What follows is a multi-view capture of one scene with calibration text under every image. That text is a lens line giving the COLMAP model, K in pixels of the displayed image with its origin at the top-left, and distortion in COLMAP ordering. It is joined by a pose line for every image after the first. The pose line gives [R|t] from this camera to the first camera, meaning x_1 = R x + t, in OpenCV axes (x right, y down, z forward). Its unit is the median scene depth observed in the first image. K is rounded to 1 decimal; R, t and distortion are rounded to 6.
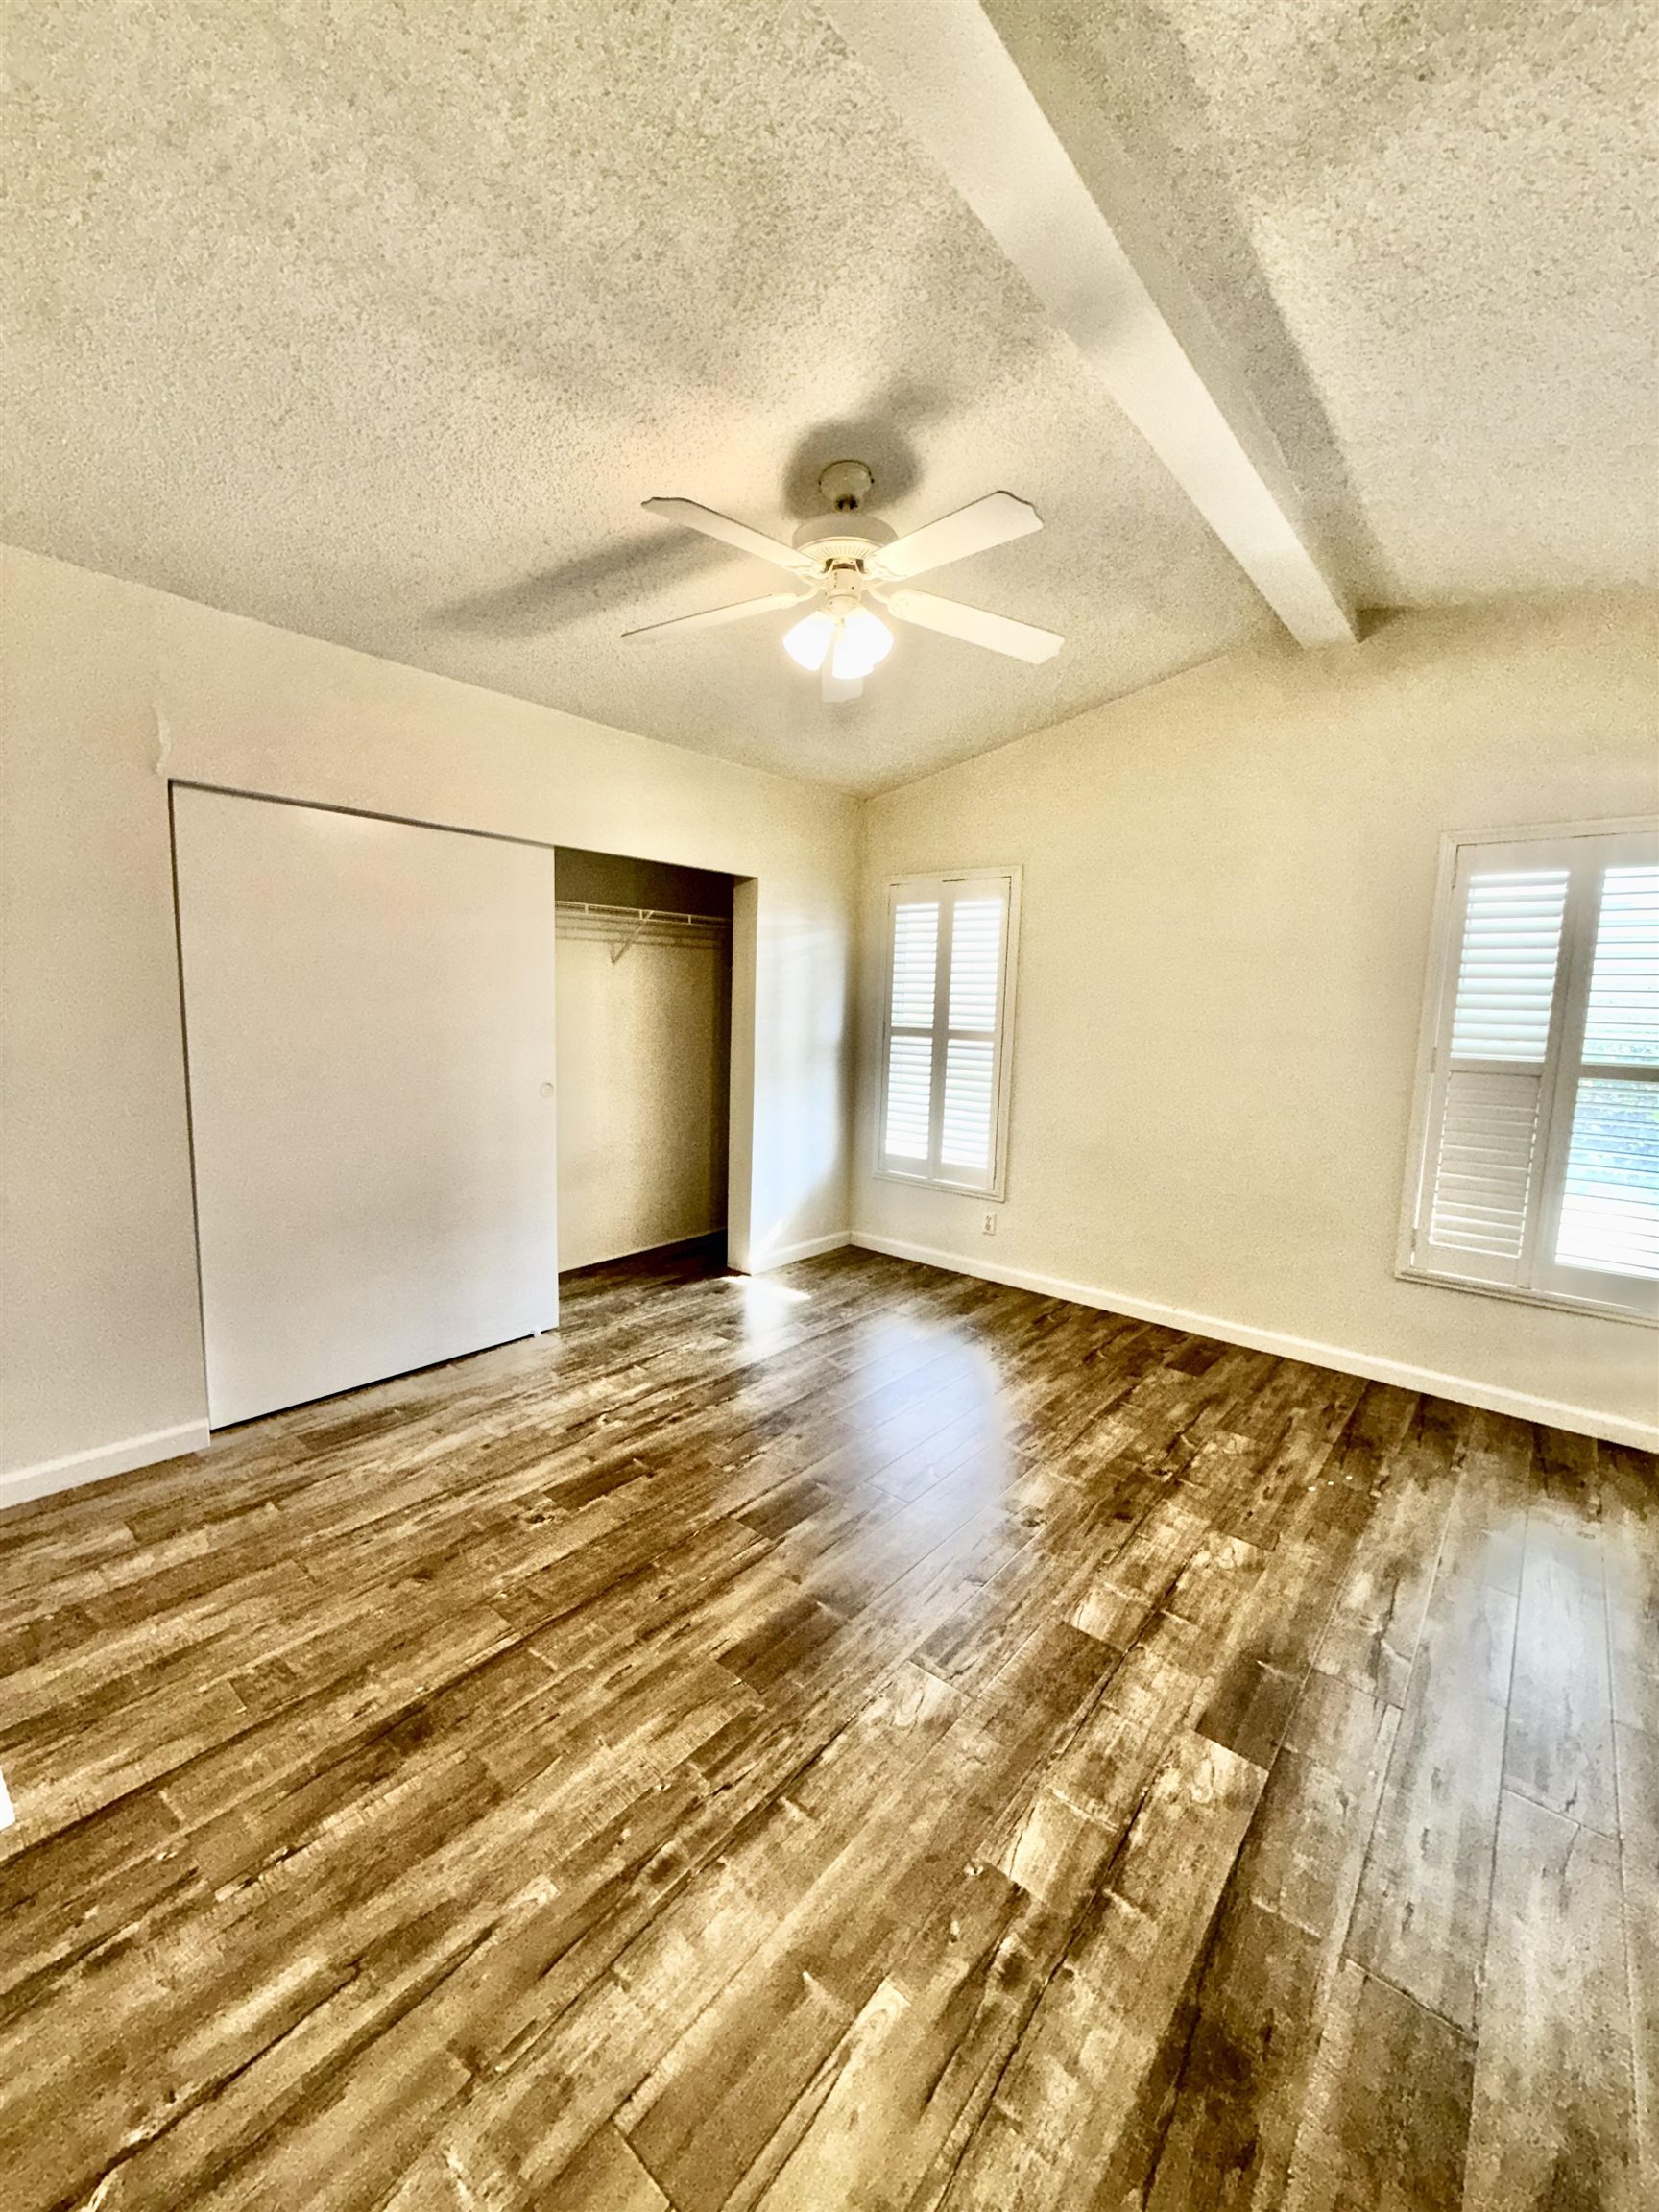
lens RADIAL K [[890.9, 0, 832.7], [0, 890.9, 1108.9], [0, 0, 1]] dist [-0.002871, -0.000545]
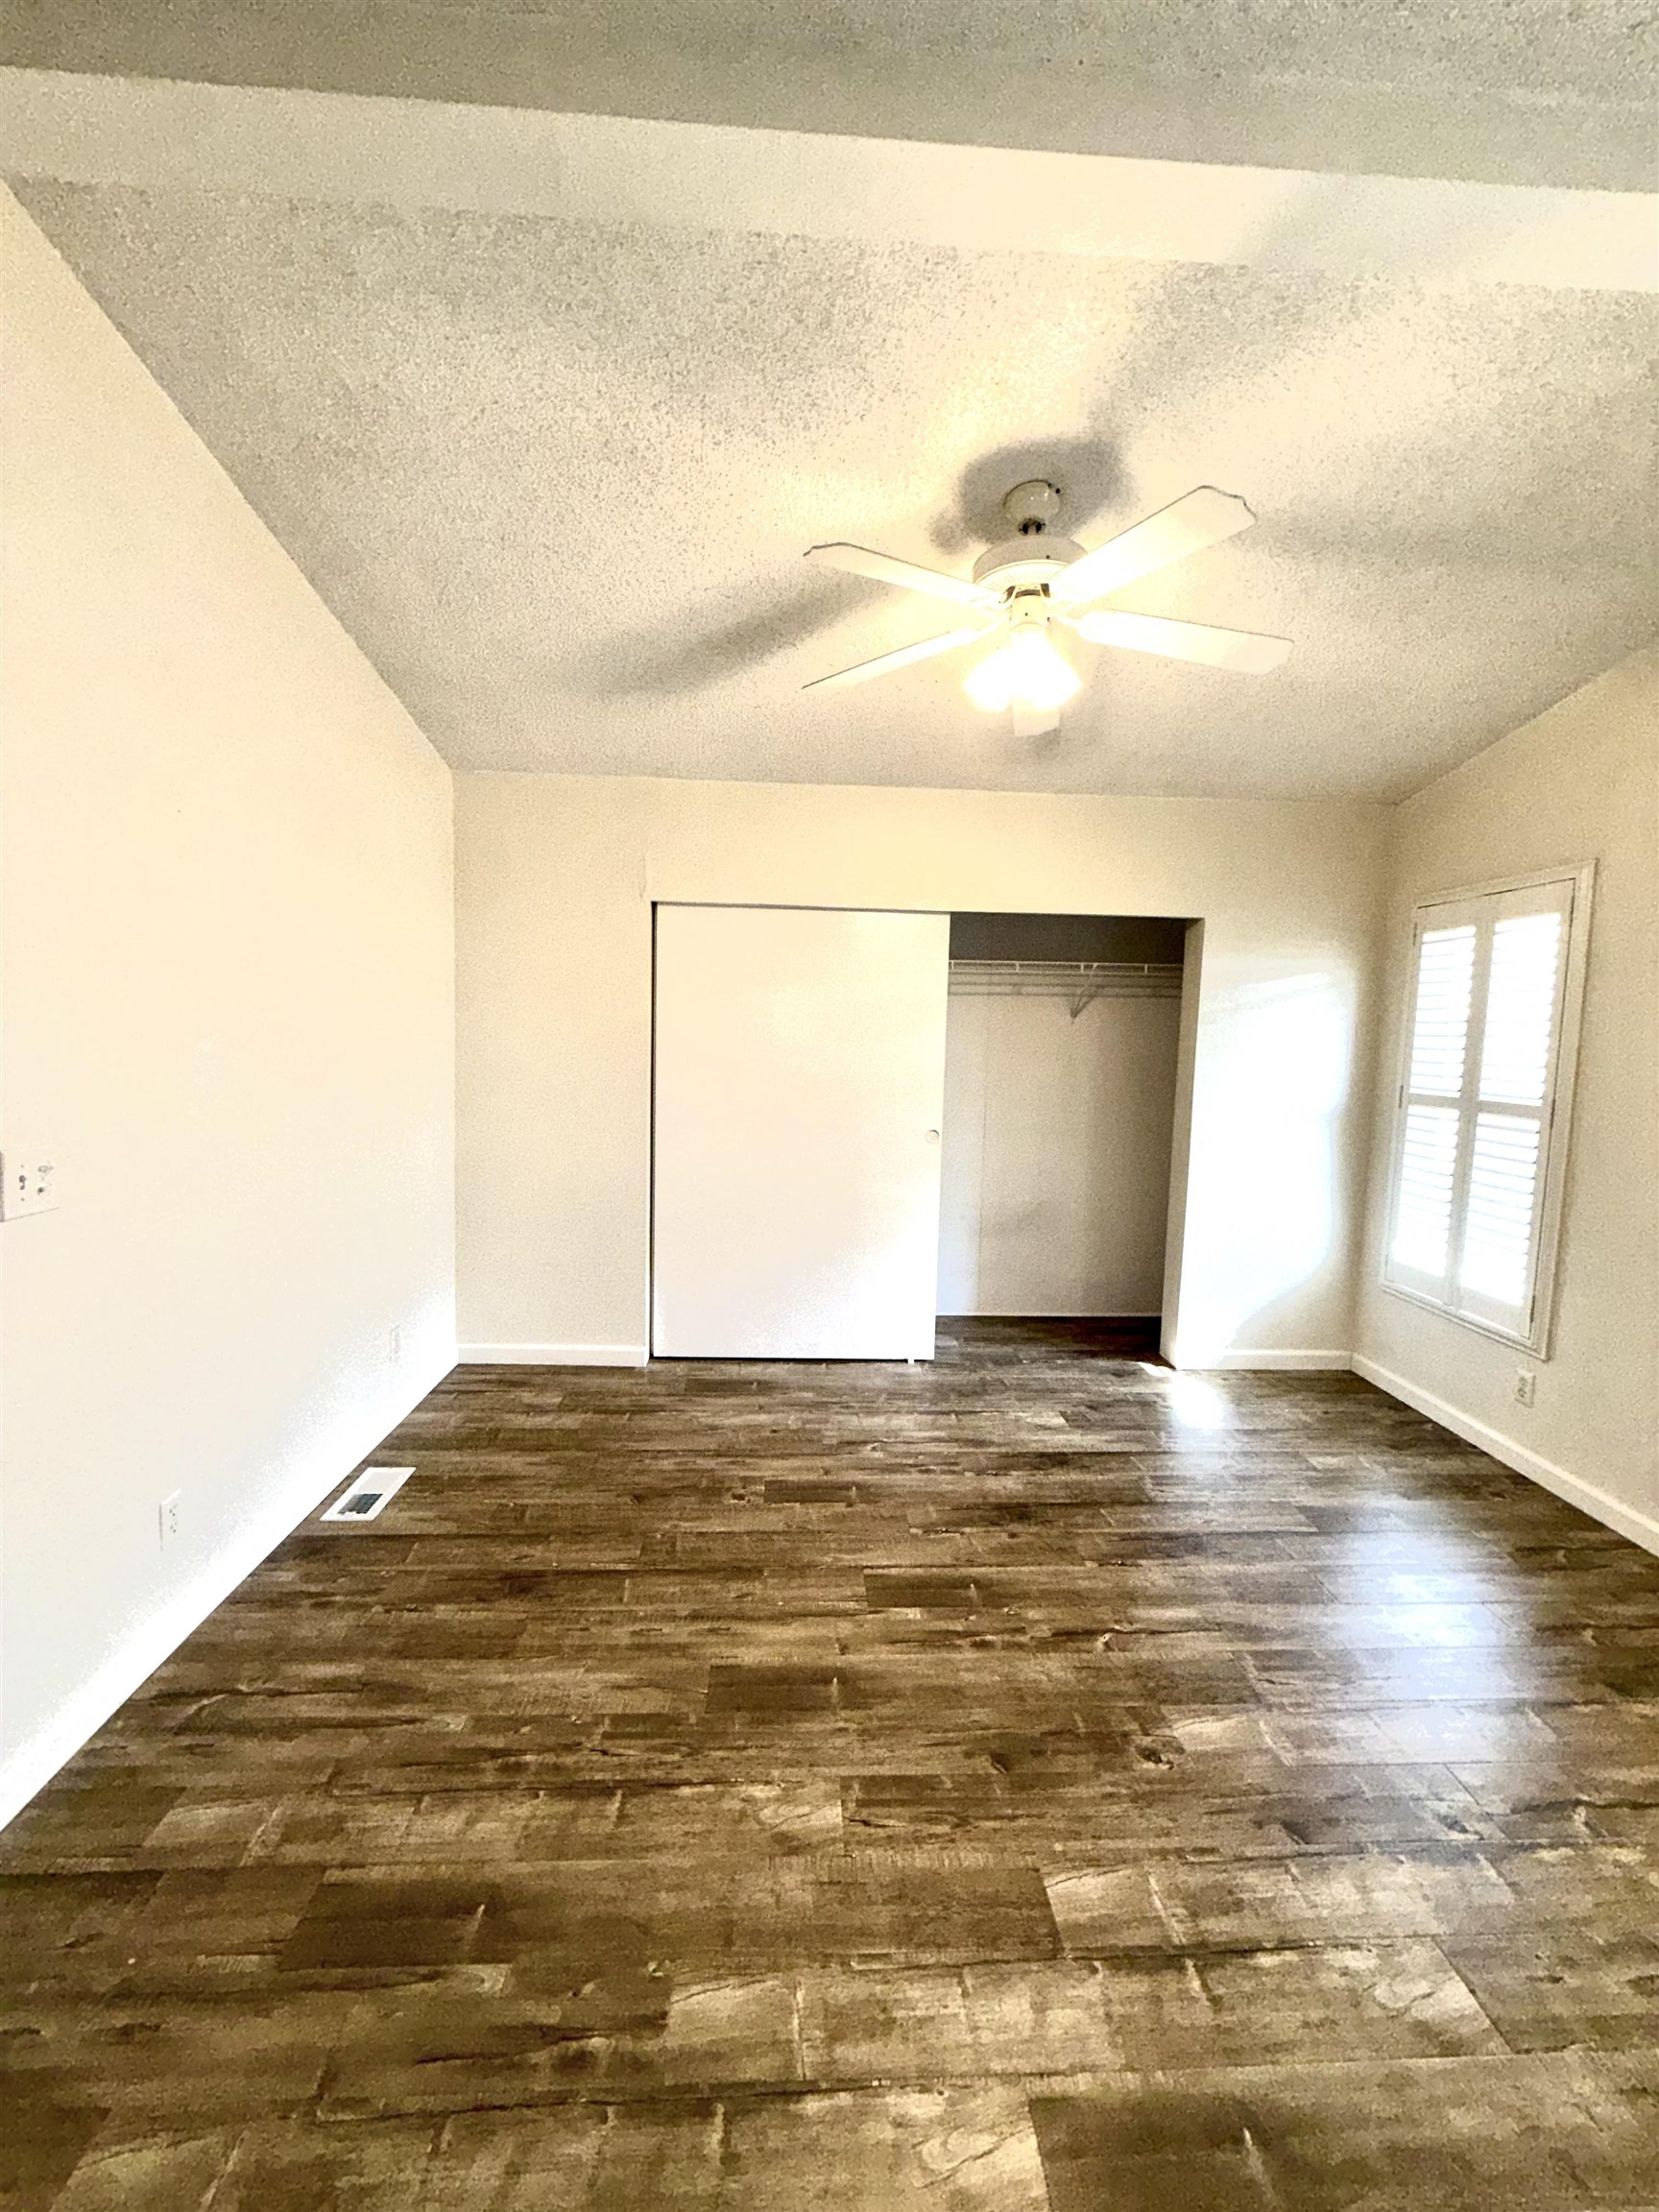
lens RADIAL K [[890.9, 0, 831.6], [0, 890.9, 1106.7], [0, 0, 1]] dist [-0.002871, -0.000545]
pose [[0.672505, 0.052980, -0.738194, 0.643107], [-0.099045, 0.994905, -0.018828, -0.039997], [0.733435, 0.085776, 0.674326, 0.289723]]
